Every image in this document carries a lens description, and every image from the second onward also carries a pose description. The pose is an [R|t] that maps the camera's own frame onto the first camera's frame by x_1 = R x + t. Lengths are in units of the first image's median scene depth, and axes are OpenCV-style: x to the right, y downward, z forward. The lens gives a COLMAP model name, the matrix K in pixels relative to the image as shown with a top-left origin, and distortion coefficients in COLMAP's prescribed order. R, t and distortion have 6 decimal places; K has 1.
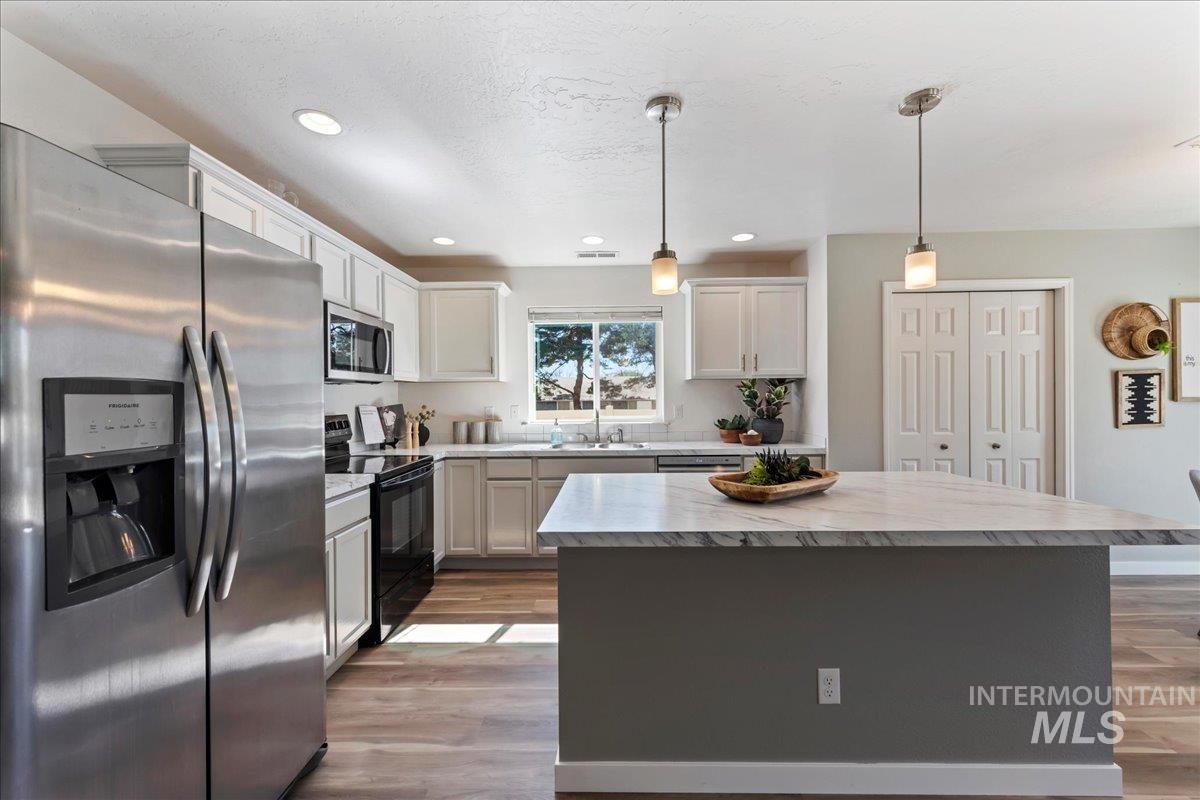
lens RADIAL K [[480.3, 0, 602.0], [0, 480.3, 399.1], [0, 0, 1]] dist [0.006068, -0.000907]
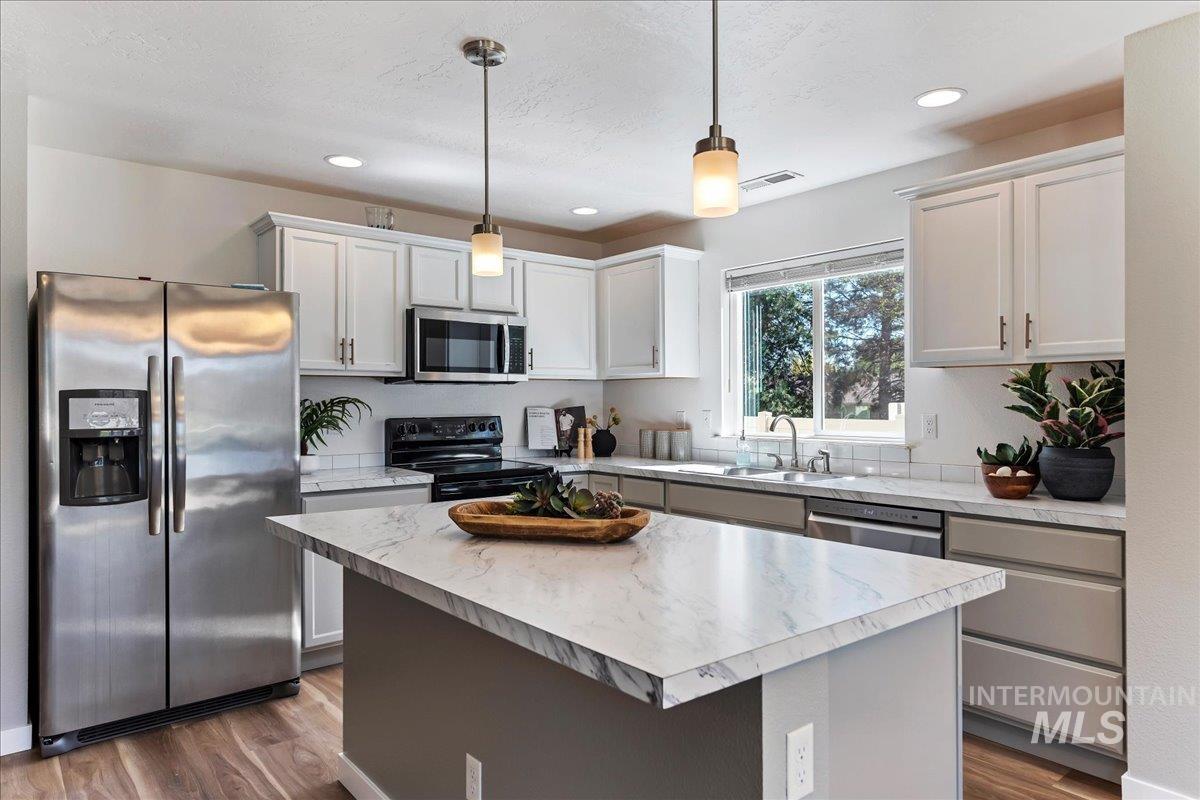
lens RADIAL K [[763.8, 0, 599.7], [0, 763.8, 399.4], [0, 0, 1]] dist [0.010000, 0.001550]
pose [[0.641572, 0.007844, -0.767023, 0.660986], [-0.006595, 0.999967, 0.004709, -0.008457], [0.767035, 0.002038, 0.641603, 0.158506]]
